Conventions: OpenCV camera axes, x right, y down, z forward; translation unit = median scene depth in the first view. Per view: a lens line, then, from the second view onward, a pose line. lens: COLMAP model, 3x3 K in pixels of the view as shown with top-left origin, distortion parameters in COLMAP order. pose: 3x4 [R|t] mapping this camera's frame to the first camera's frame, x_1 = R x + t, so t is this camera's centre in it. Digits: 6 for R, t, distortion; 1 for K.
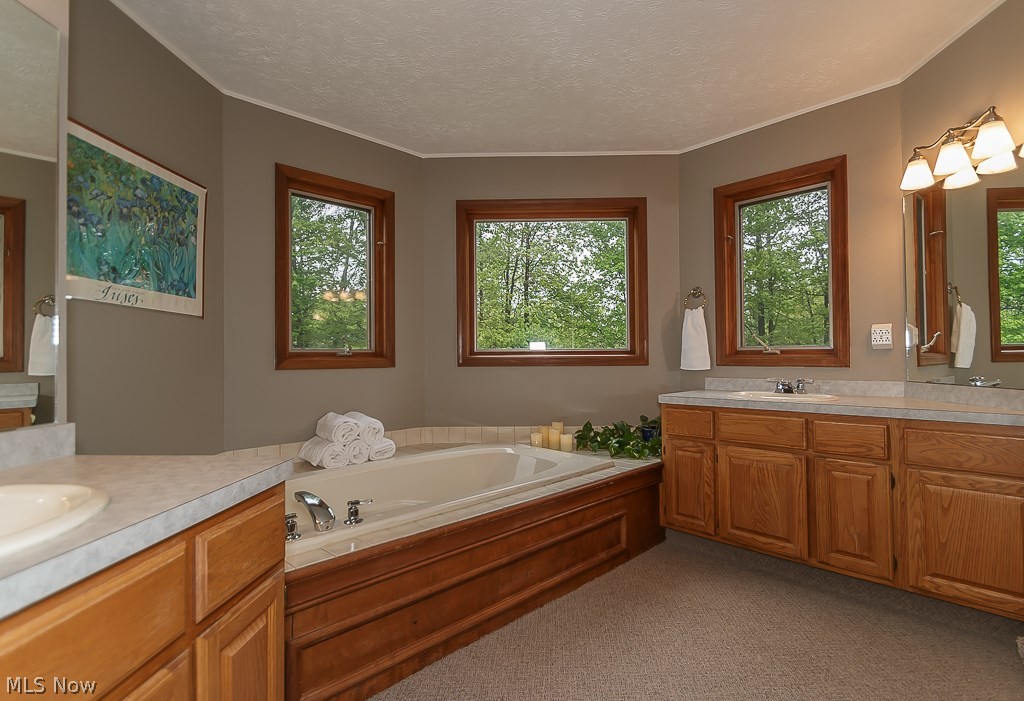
lens RADIAL K [[488.9, 0, 517.3], [0, 488.9, 352.6], [0, 0, 1]] dist [-0.004667, -0.000729]
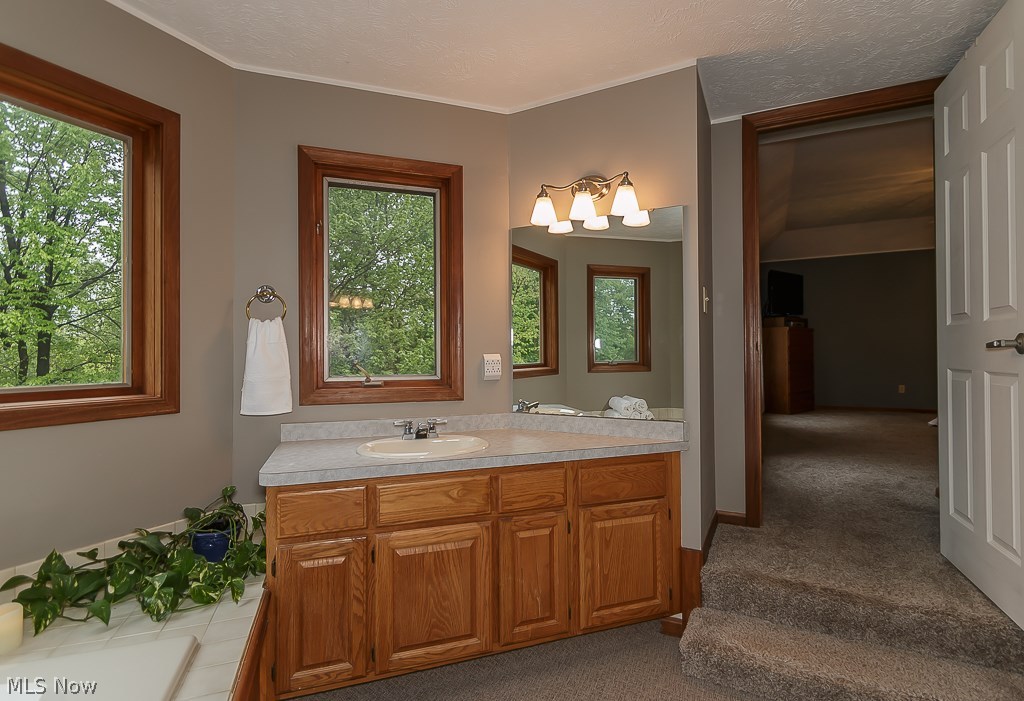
lens RADIAL K [[488.9, 0, 515.0], [0, 488.9, 351.8], [0, 0, 1]] dist [-0.004667, -0.000729]
pose [[0.406177, 0.010235, 0.913737, -0.115565], [-0.005795, 0.999946, -0.008625, -0.053455], [-0.913776, -0.001792, 0.406214, 0.545313]]
